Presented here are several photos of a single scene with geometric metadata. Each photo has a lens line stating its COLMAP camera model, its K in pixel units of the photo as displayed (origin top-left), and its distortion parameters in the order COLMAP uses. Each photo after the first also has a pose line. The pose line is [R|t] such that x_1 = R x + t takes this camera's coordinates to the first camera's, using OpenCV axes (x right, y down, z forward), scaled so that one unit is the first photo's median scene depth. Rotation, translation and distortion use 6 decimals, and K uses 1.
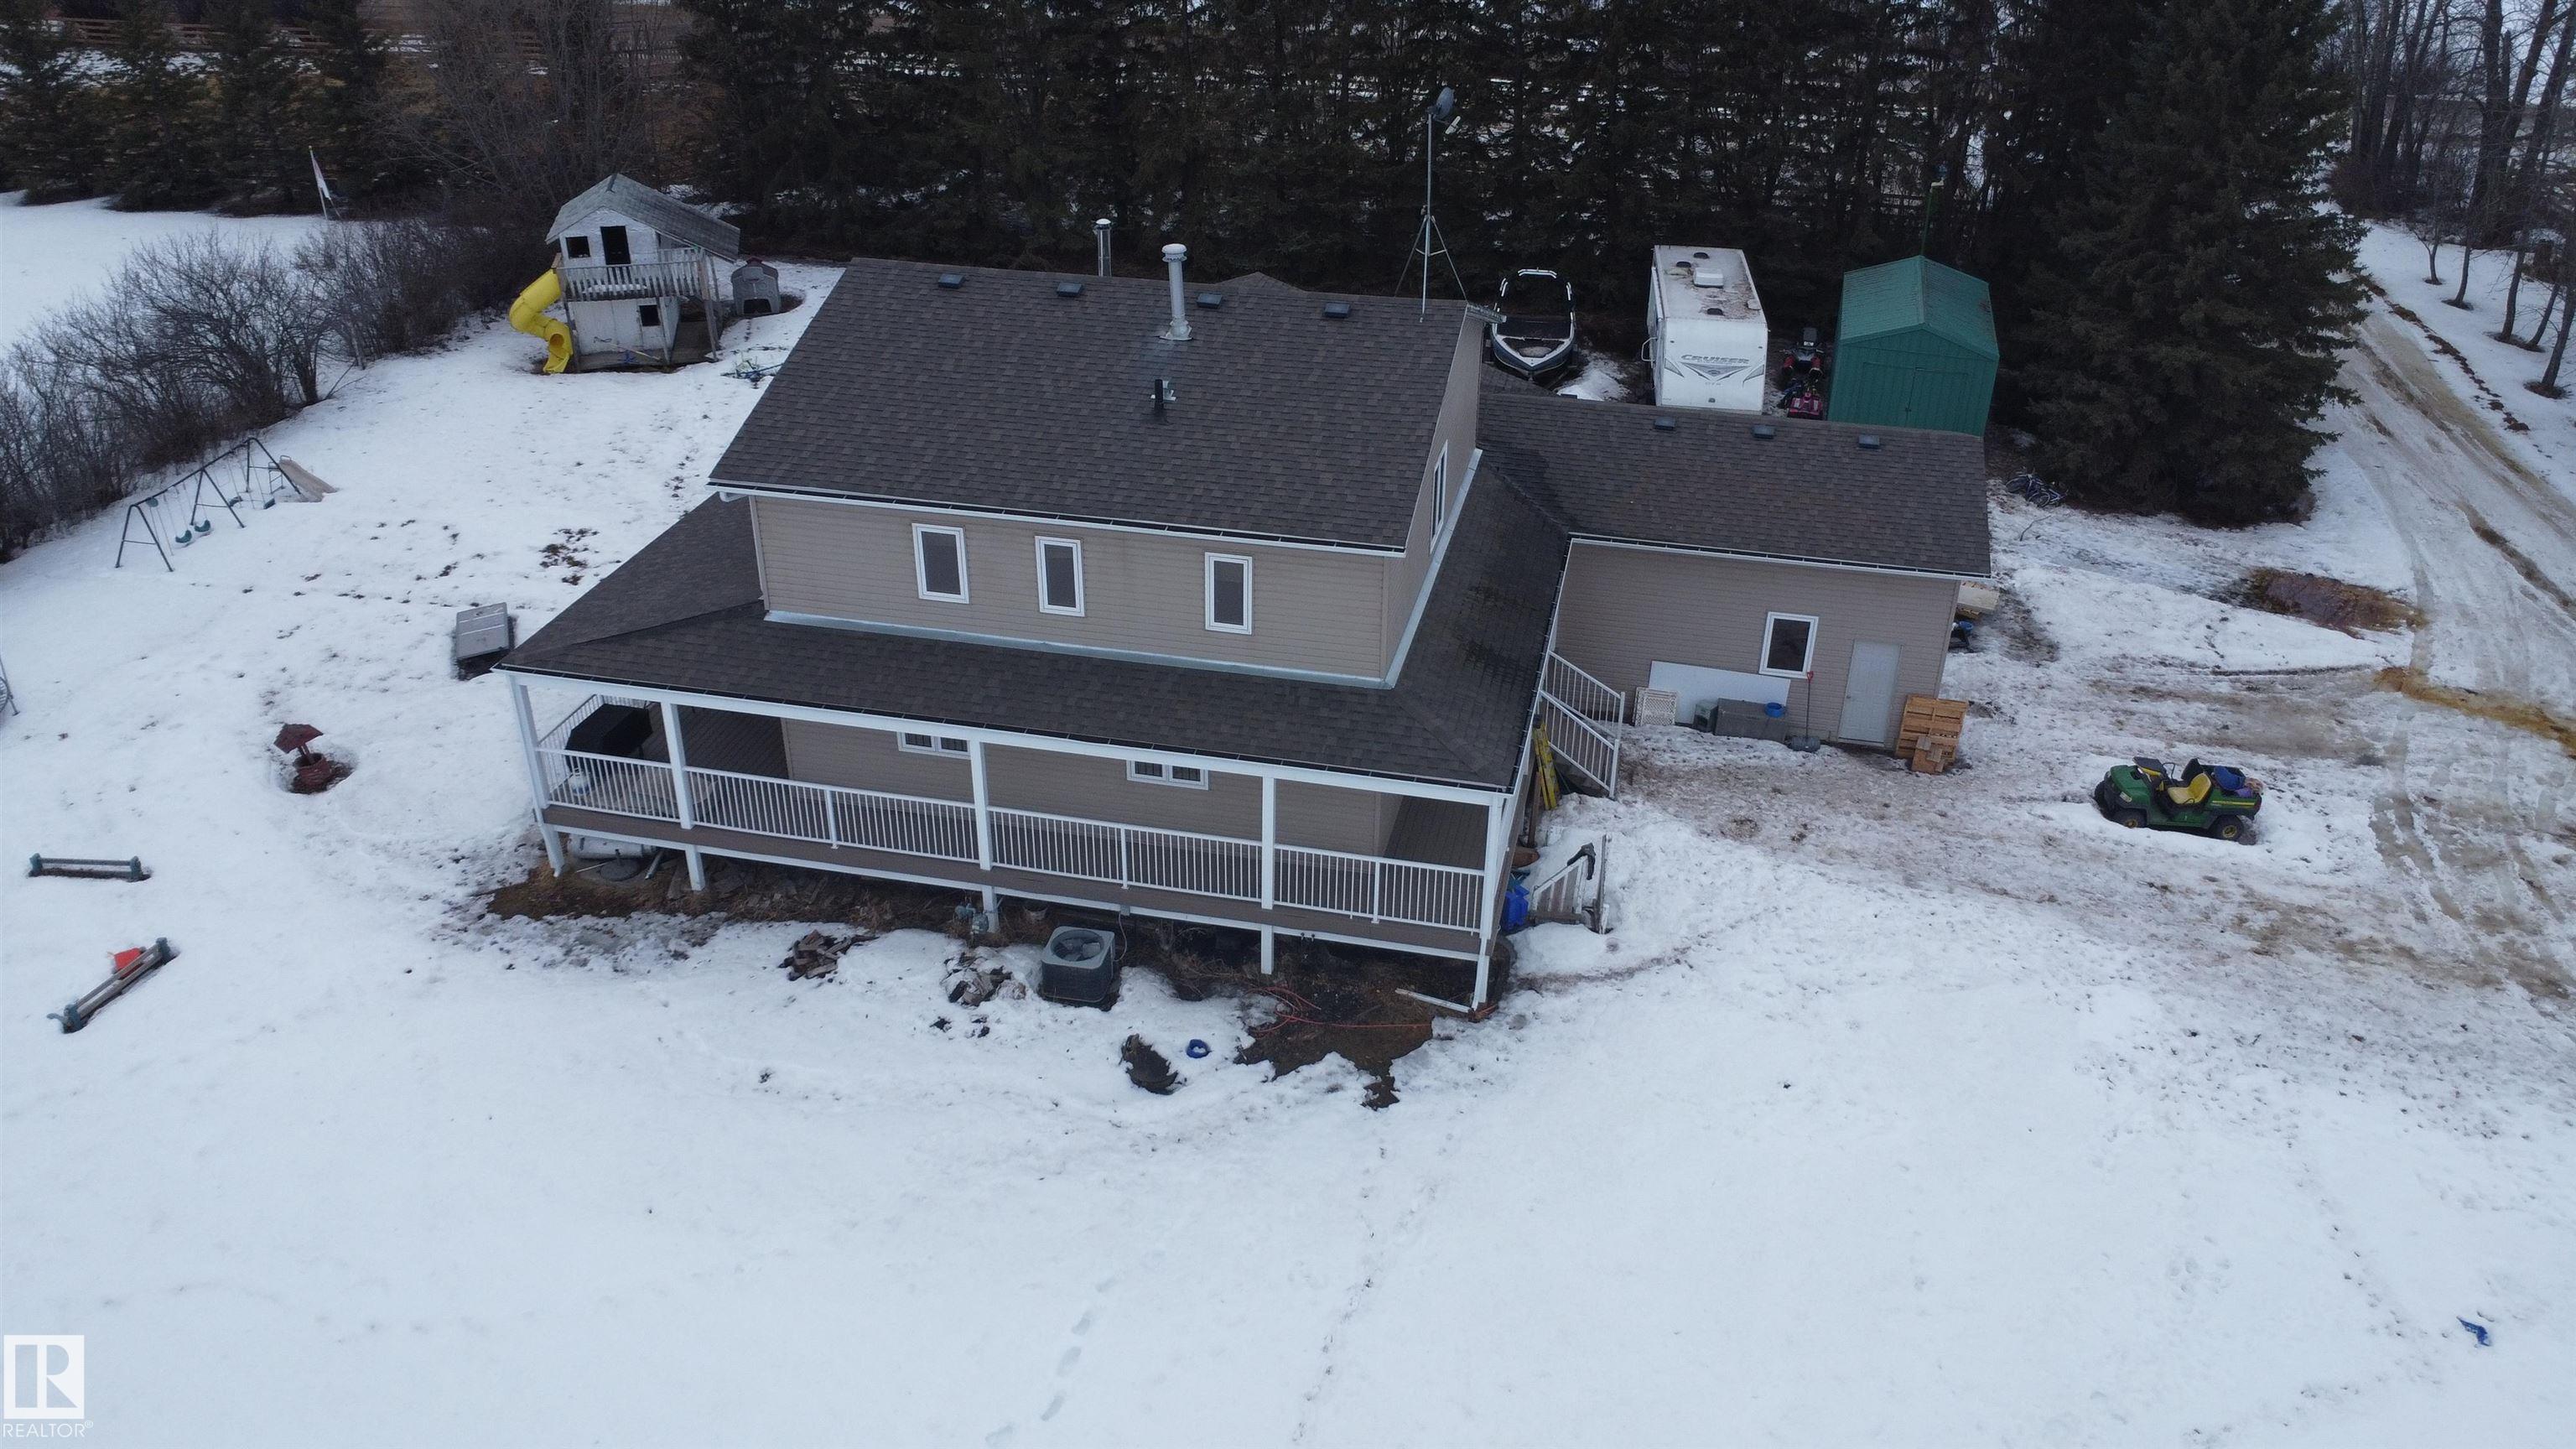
lens RADIAL K [[1863.4, 0, 1288.0], [0, 1863.4, 724.5], [0, 0, 1]] dist [-0.029906, -0.012632]
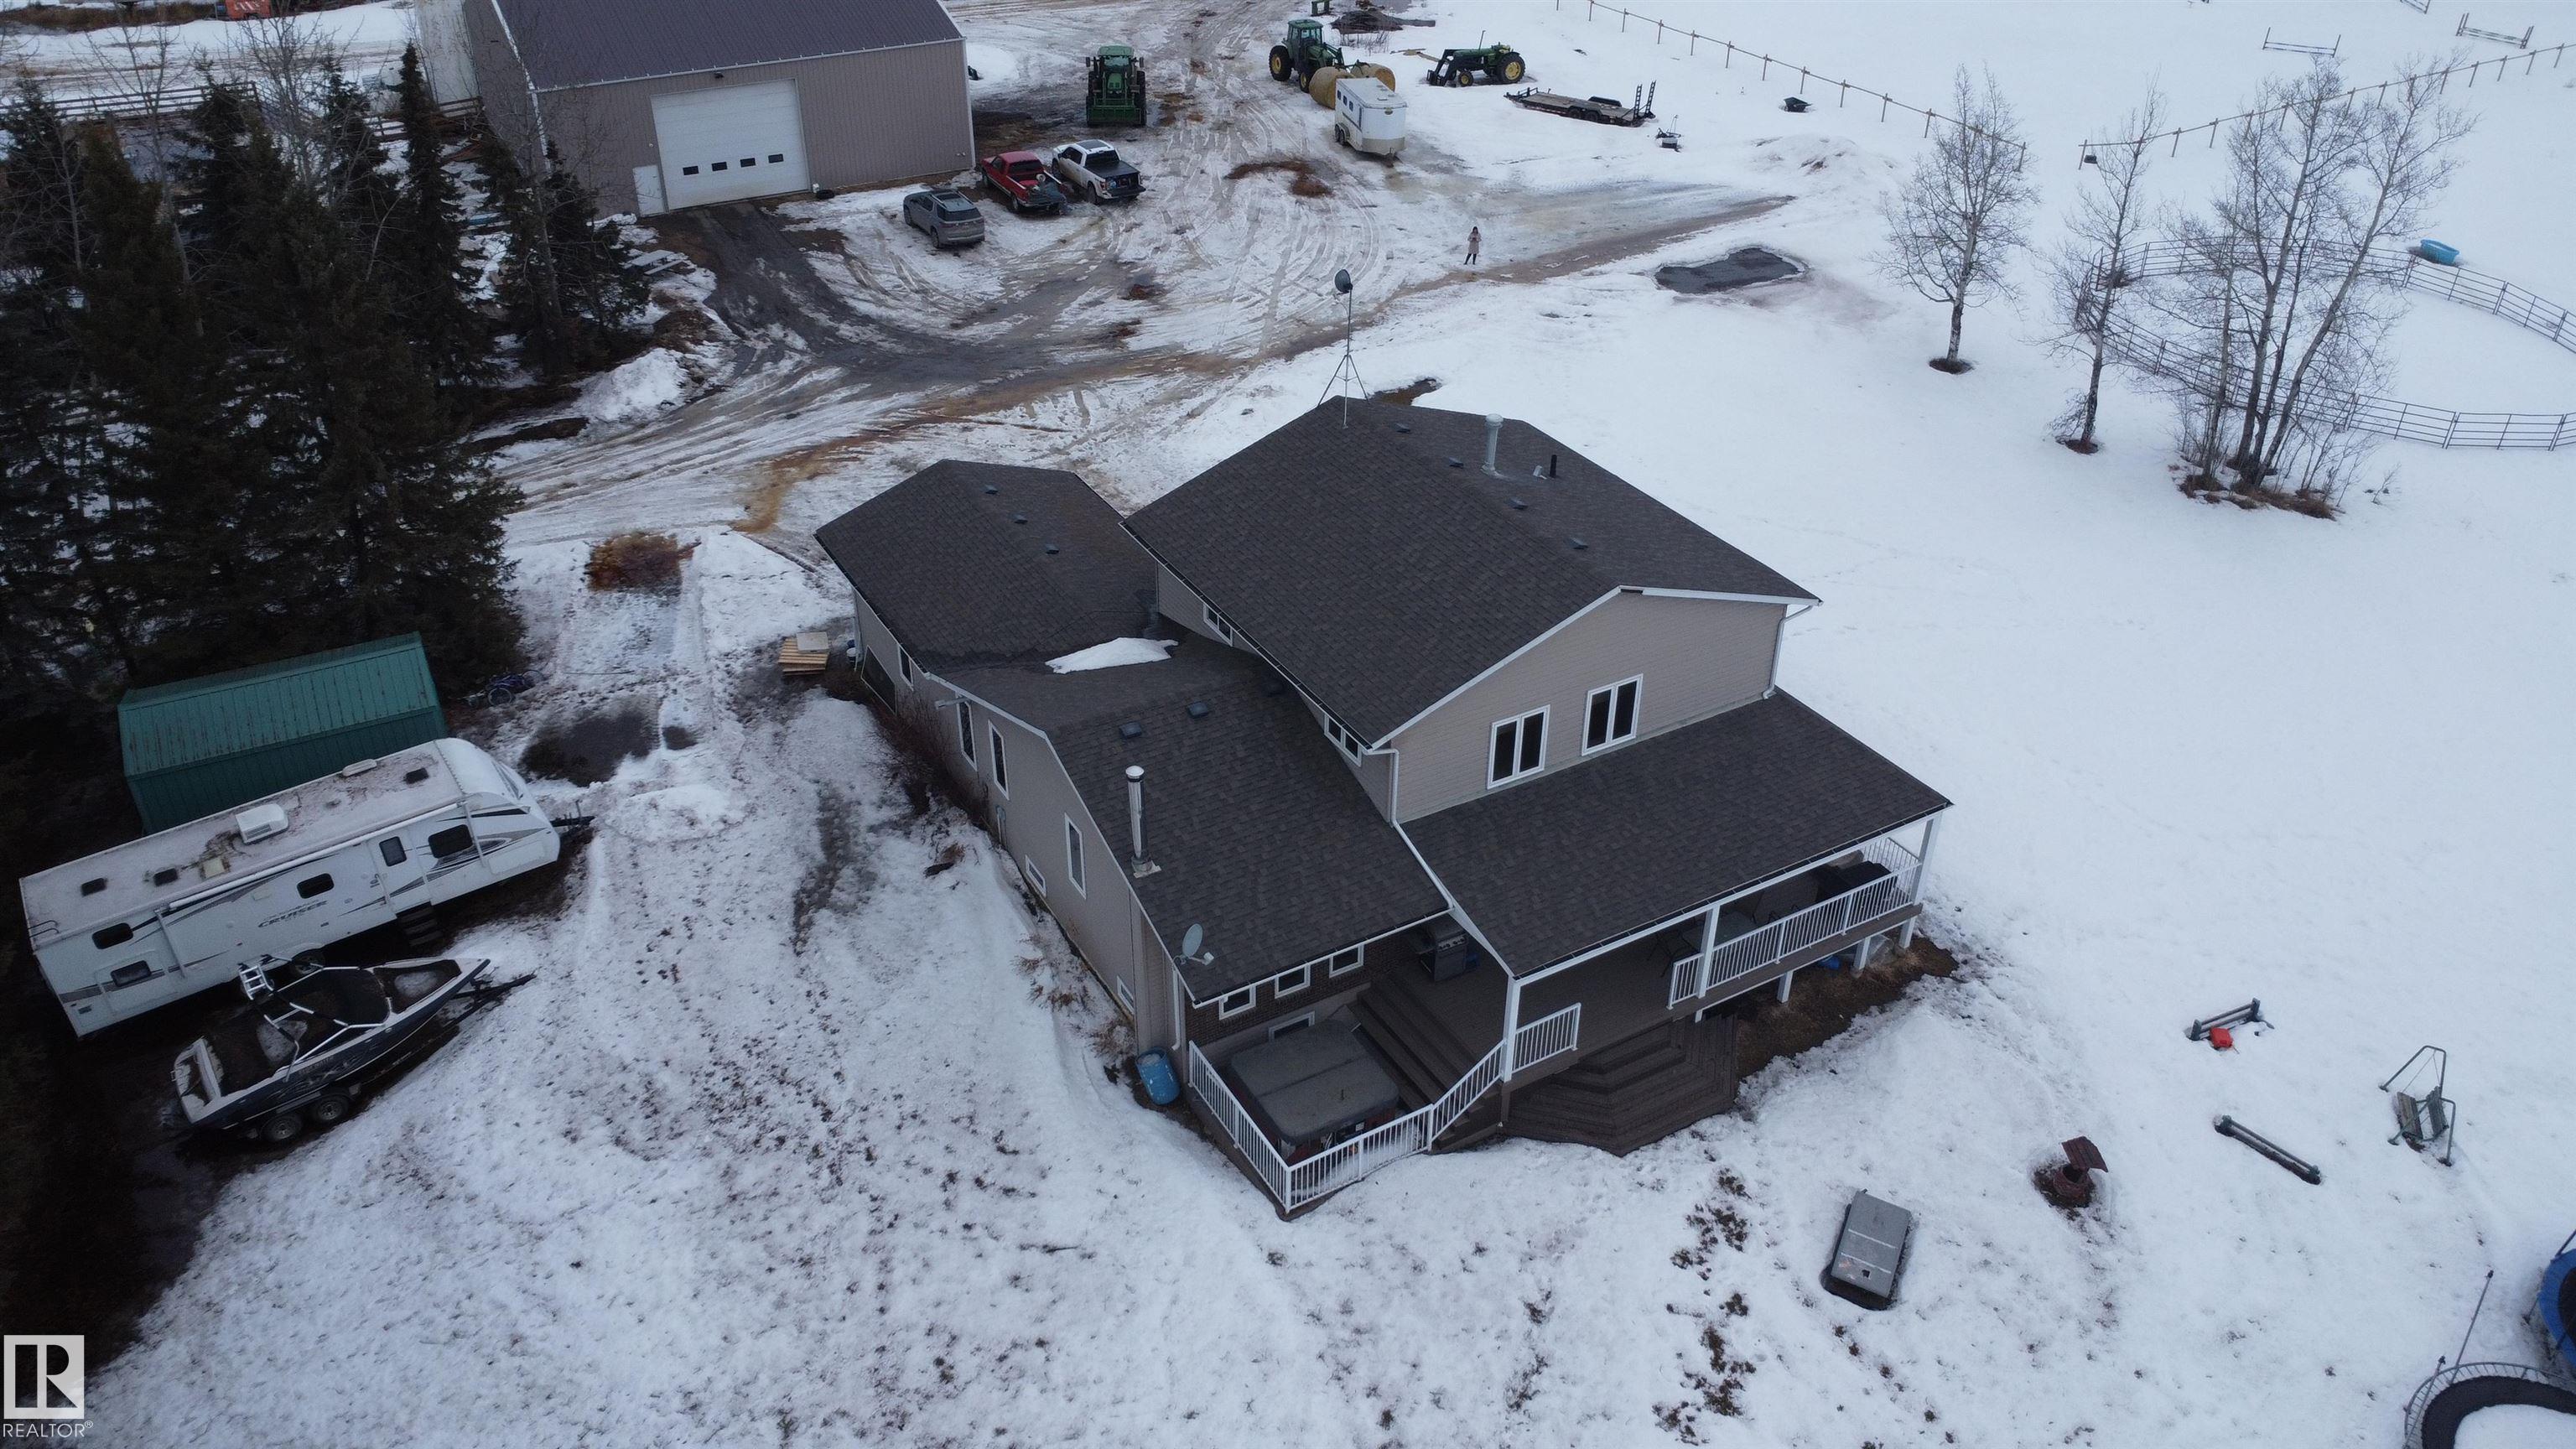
lens RADIAL K [[1863.4, 0, 1288.0], [0, 1863.4, 724.5], [0, 0, 1]] dist [-0.029906, -0.012632]
pose [[-0.681331, -0.409477, 0.606726, -0.797819], [0.347649, 0.548410, 0.760517, -1.109804], [-0.644149, 0.729092, -0.231295, 1.416218]]
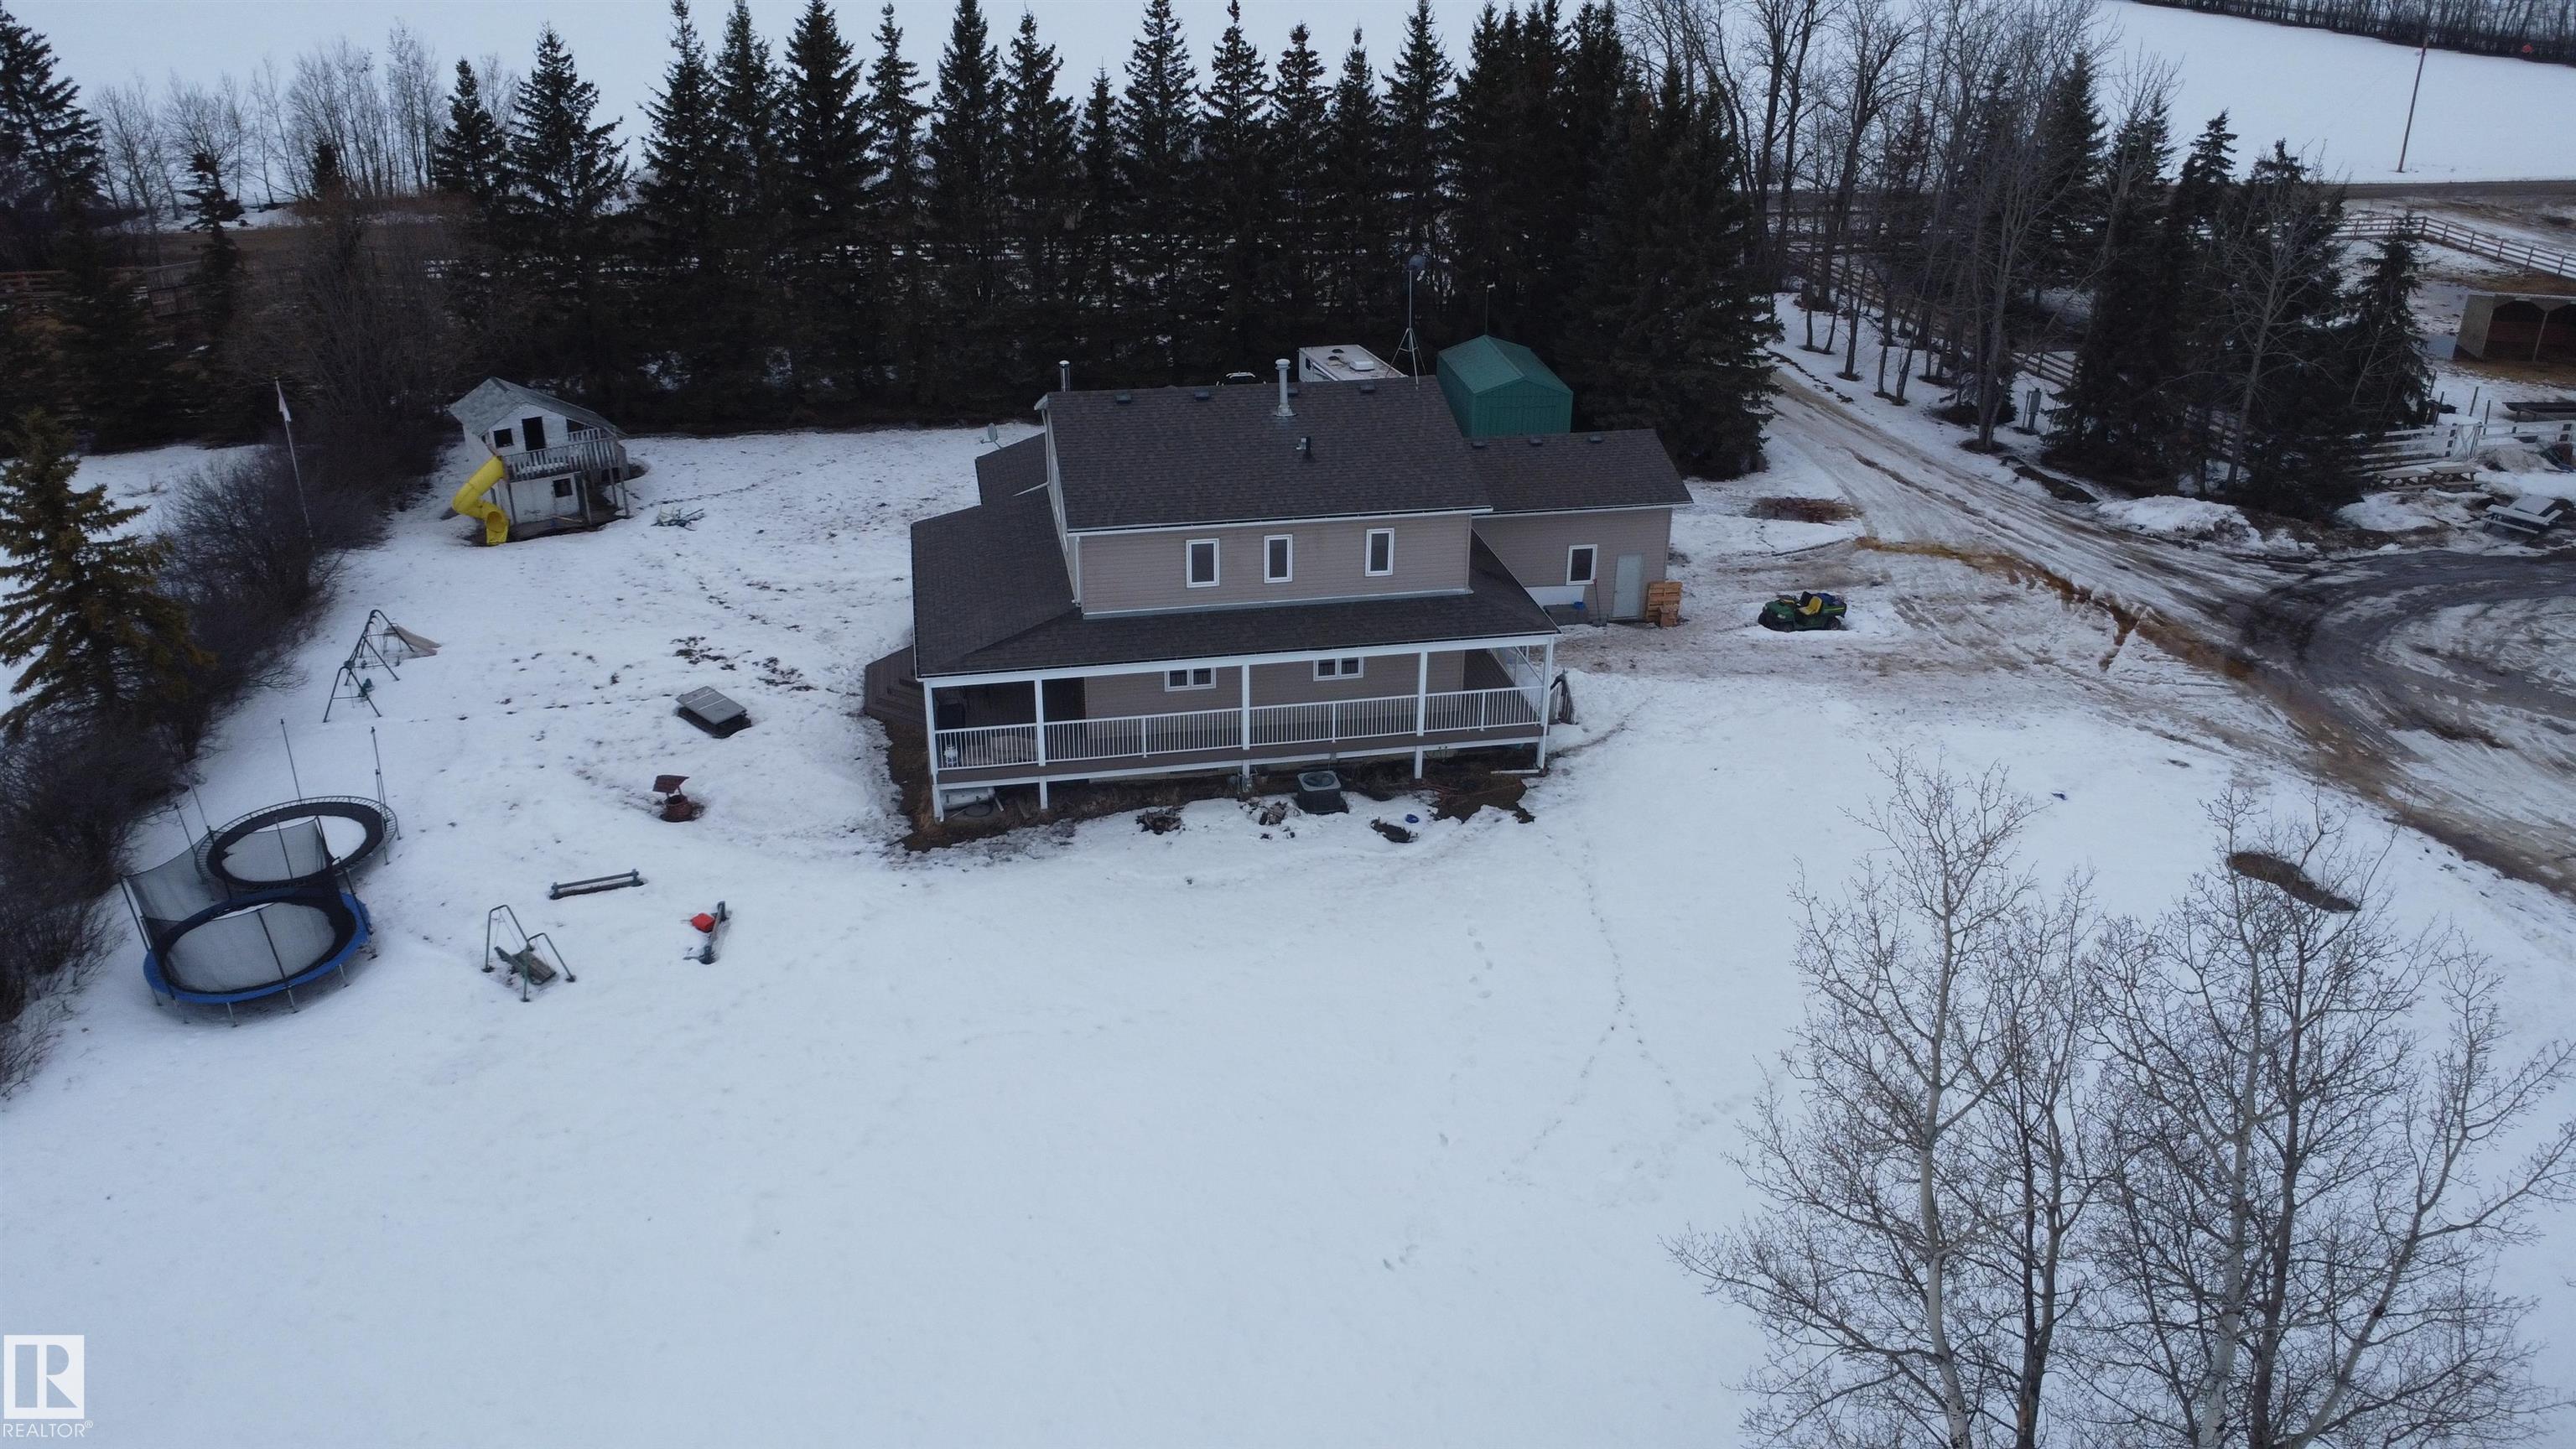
lens RADIAL K [[1863.4, 0, 1288.0], [0, 1863.4, 724.5], [0, 0, 1]] dist [-0.029906, -0.012632]
pose [[0.914420, -0.174237, 0.365346, -0.644757], [0.198165, 0.979748, -0.028733, 0.099358], [-0.352940, 0.098672, 0.930428, -0.466109]]
